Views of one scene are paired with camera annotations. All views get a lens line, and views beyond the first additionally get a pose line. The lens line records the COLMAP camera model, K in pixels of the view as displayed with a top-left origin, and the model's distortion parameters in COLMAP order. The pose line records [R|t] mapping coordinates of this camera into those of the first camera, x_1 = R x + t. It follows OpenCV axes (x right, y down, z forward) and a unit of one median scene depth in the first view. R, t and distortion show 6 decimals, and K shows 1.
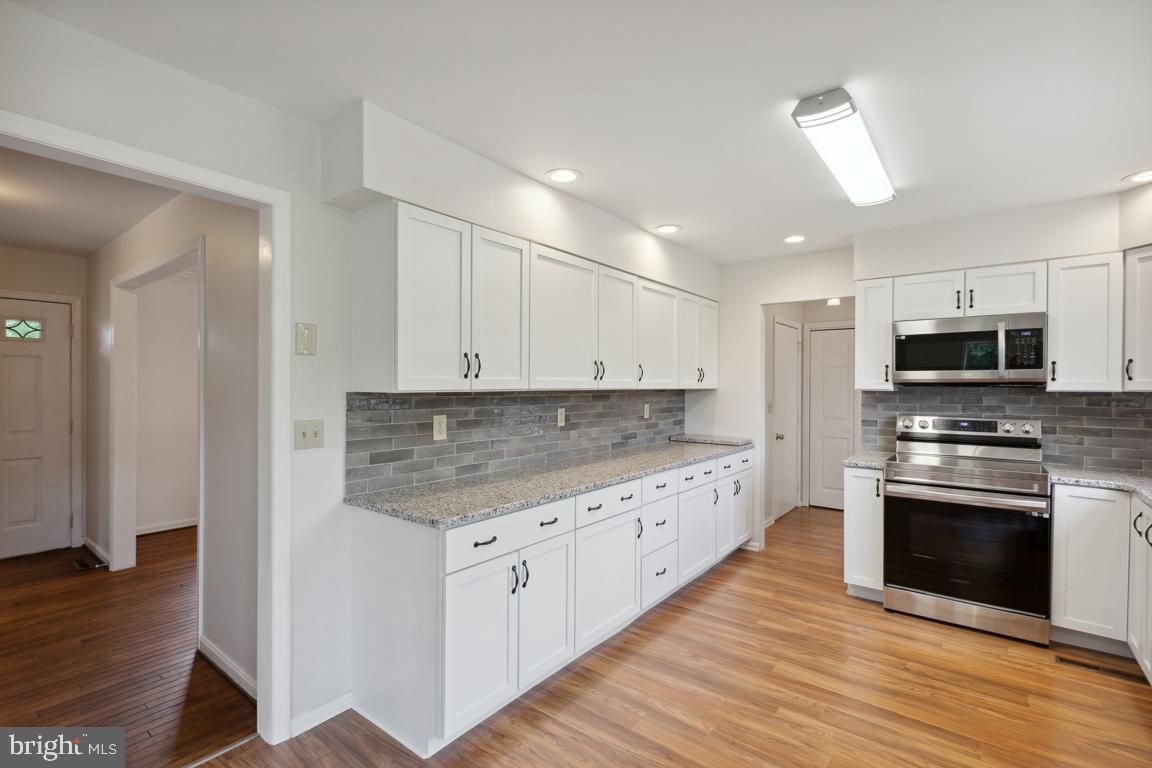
lens RADIAL K [[535.0, 0, 571.7], [0, 535.0, 385.7], [0, 0, 1]] dist [0.001091, -0.000157]
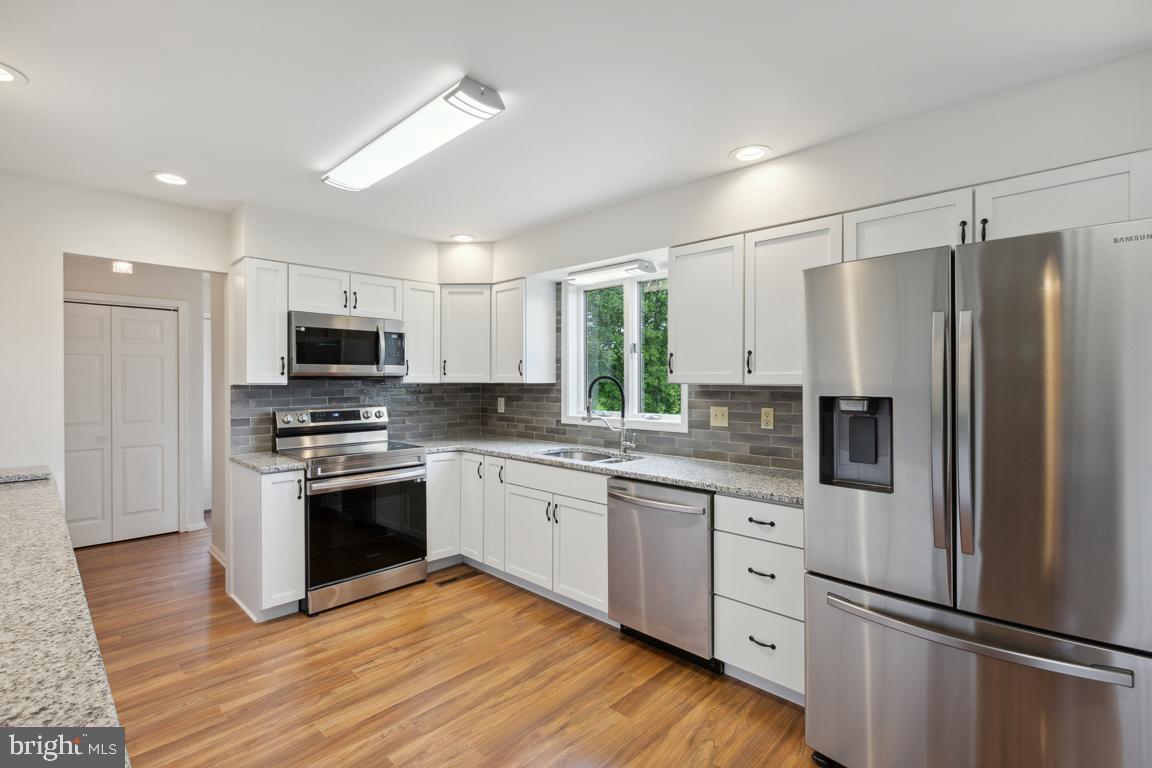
lens RADIAL K [[515.6, 0, 601.1], [0, 515.6, 382.1], [0, 0, 1]] dist [-0.000816, -0.000021]
pose [[0.081289, -0.007218, 0.996664, -0.365536], [0.002944, 0.999971, 0.007002, 0.000543], [-0.996686, 0.002365, 0.081308, 0.547636]]
